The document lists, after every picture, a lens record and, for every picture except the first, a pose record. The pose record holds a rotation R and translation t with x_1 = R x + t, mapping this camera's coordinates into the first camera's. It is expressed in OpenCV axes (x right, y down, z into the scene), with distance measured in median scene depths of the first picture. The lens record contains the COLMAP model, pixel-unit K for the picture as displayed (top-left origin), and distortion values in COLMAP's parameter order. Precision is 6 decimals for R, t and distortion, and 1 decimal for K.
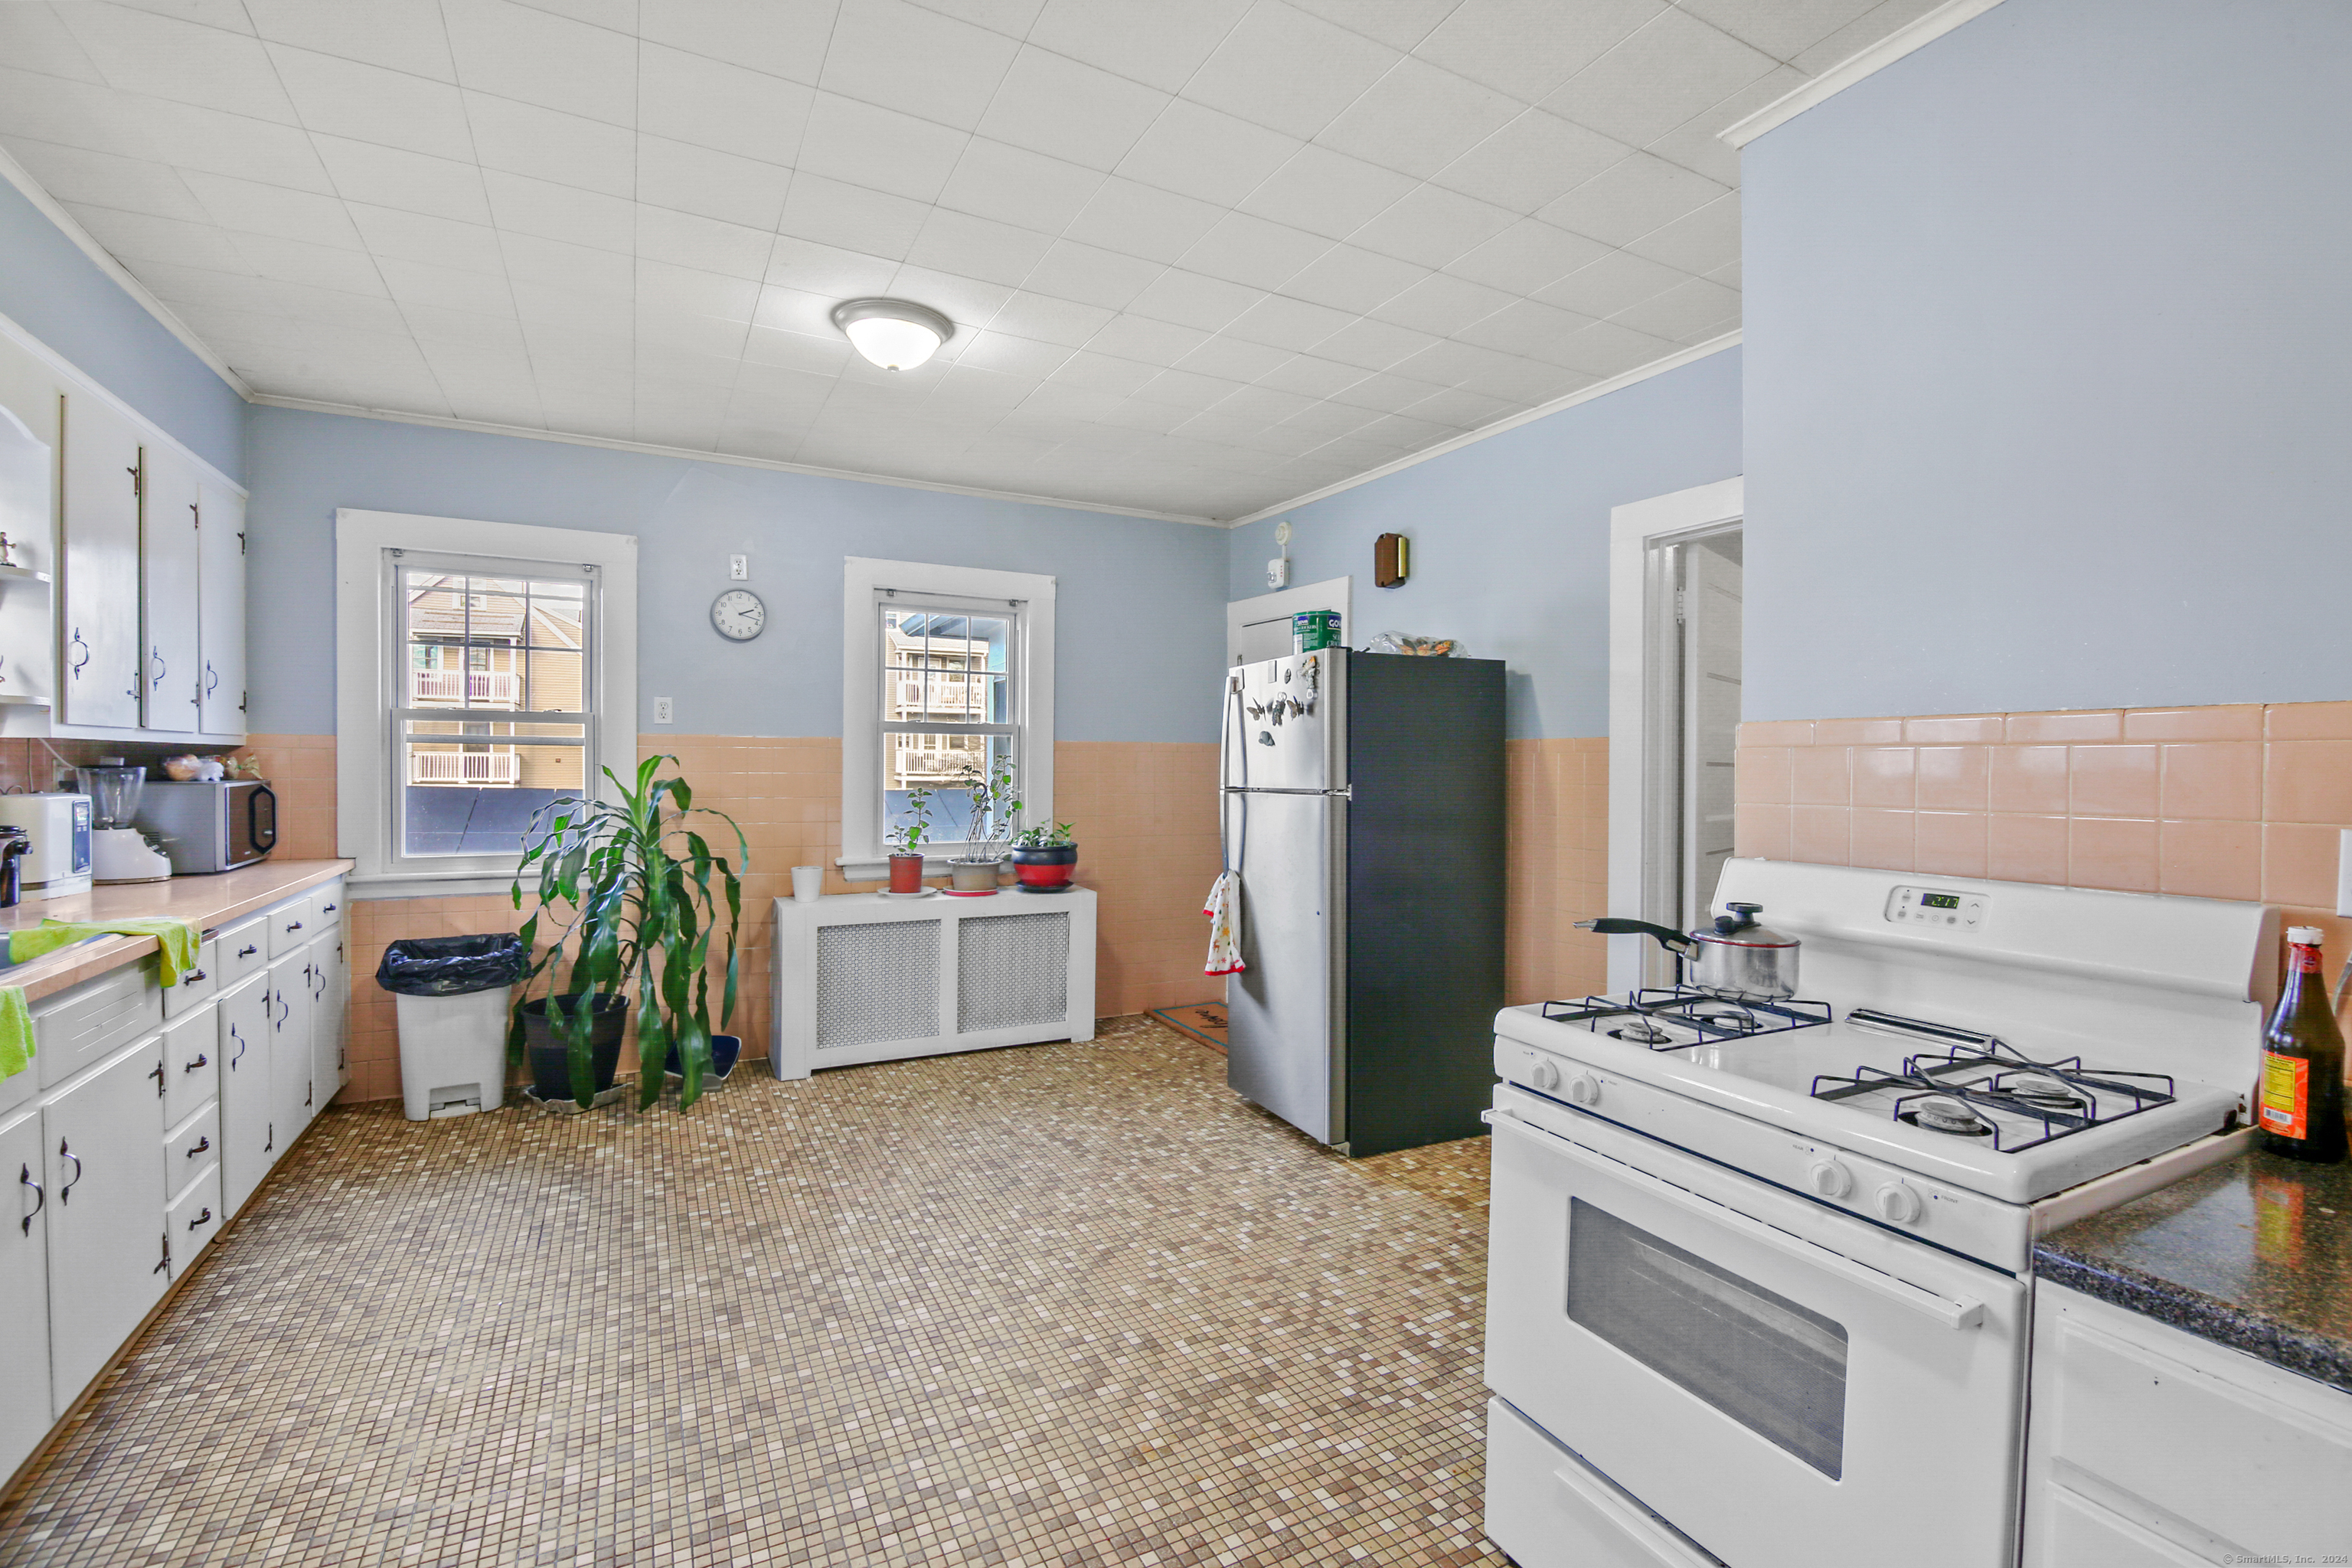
lens RADIAL K [[1041.5, 0, 1174.5], [0, 1041.5, 771.8], [0, 0, 1]] dist [-0.015149, -0.001167]
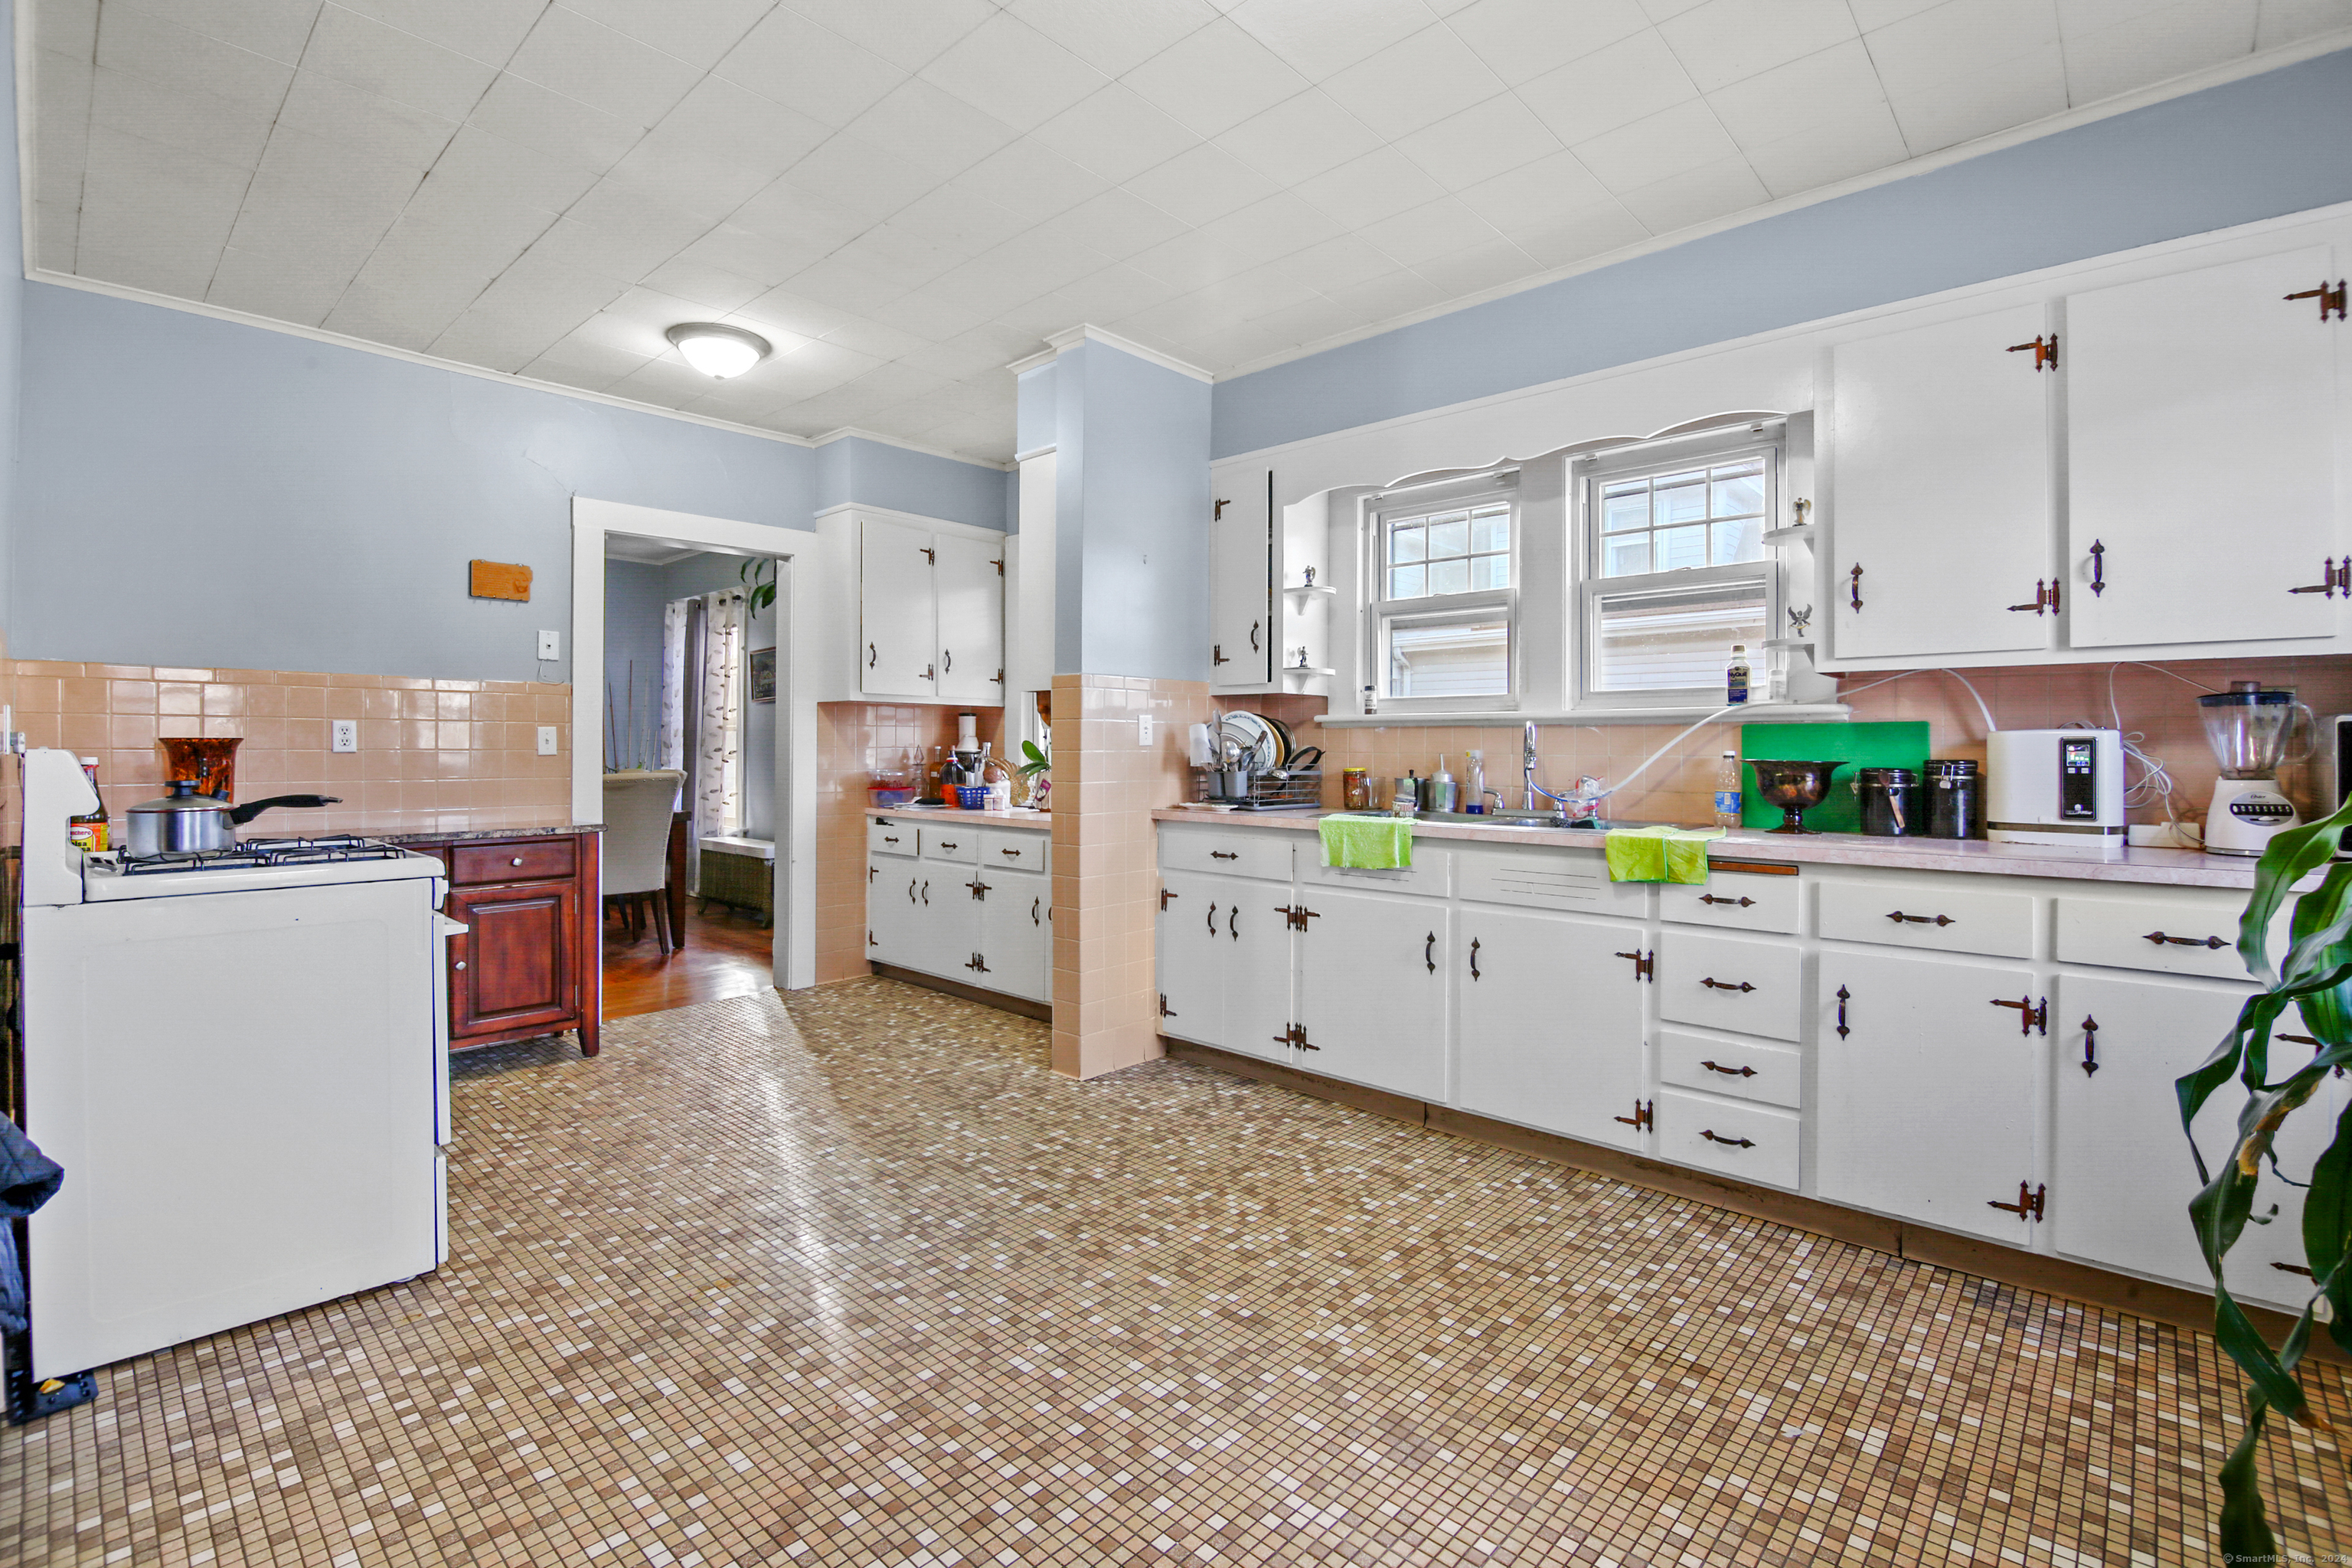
lens RADIAL K [[1067.7, 0, 1184.6], [0, 1067.7, 753.6], [0, 0, 1]] dist [-0.001355, -0.007029]
pose [[-0.940395, -0.010246, -0.339931, -0.054644], [-0.013604, 0.999879, 0.007497, 0.035205], [0.339813, 0.011675, -0.940421, 1.251230]]
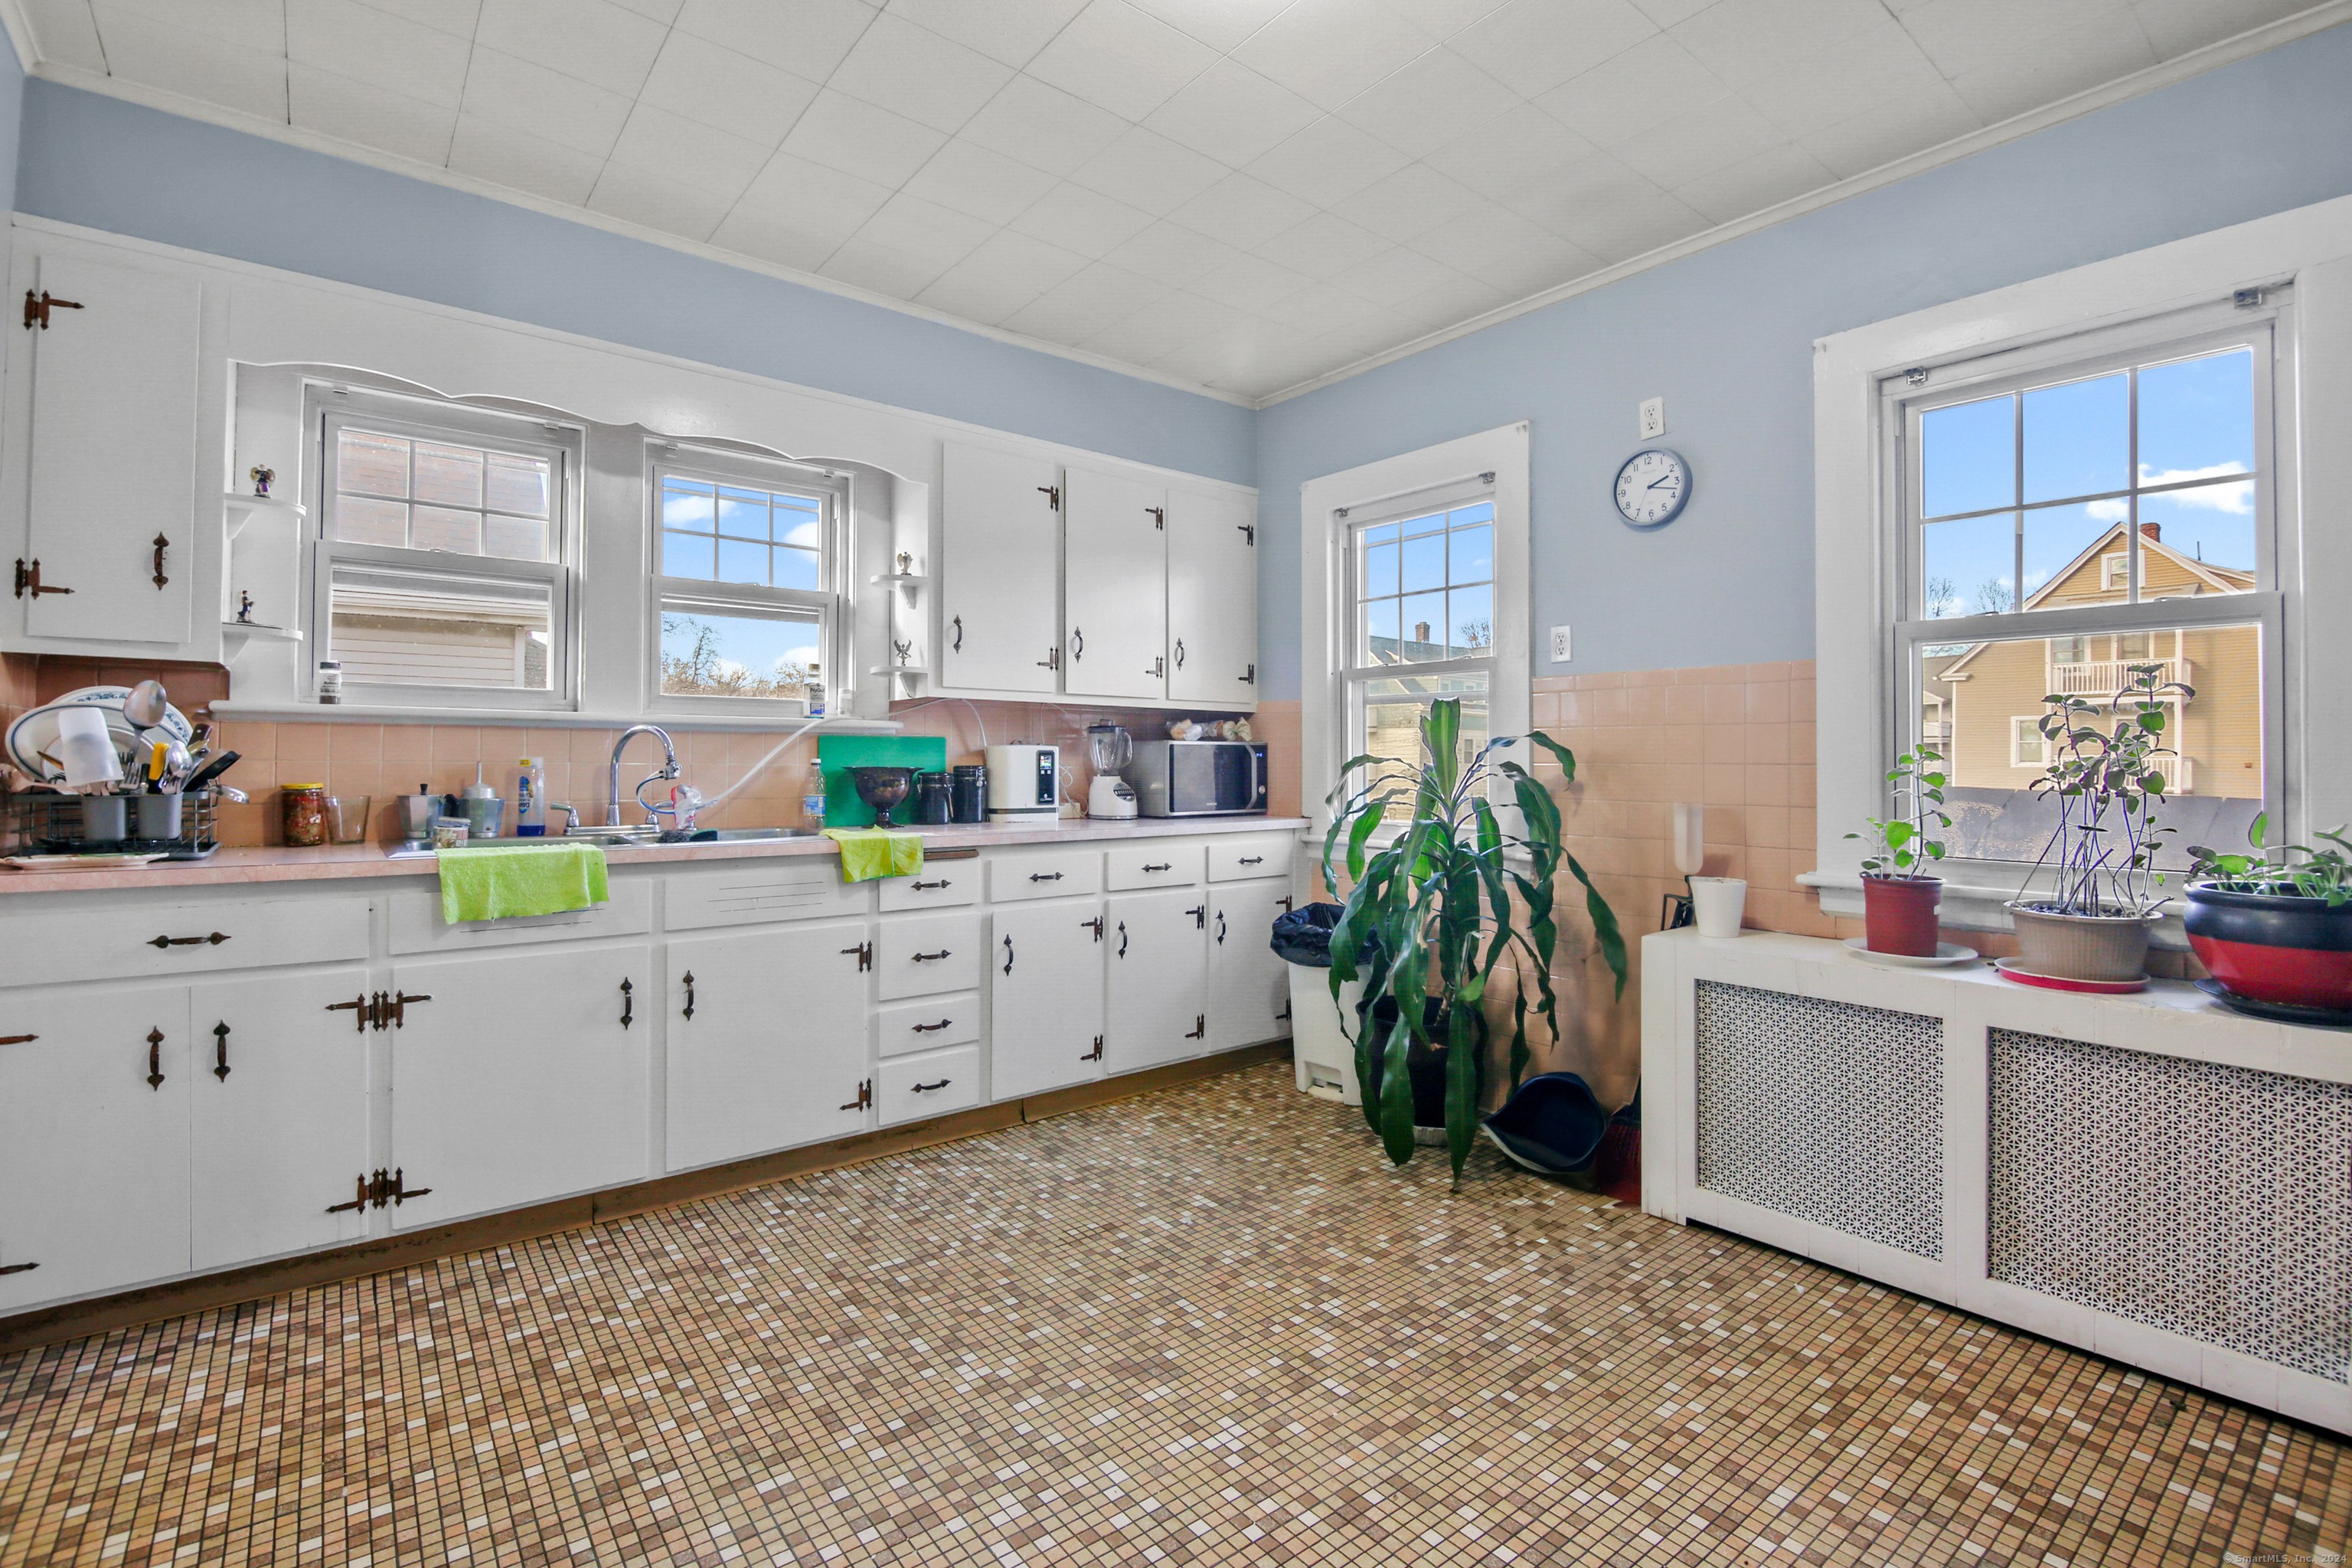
lens RADIAL K [[1067.7, 0, 1176.1], [0, 1067.7, 755.9], [0, 0, 1]] dist [-0.001355, -0.007029]
pose [[0.187991, -0.010860, -0.982111, 0.242120], [-0.010728, 0.999857, -0.013109, 0.040177], [0.982112, 0.013001, 0.187848, 0.719267]]
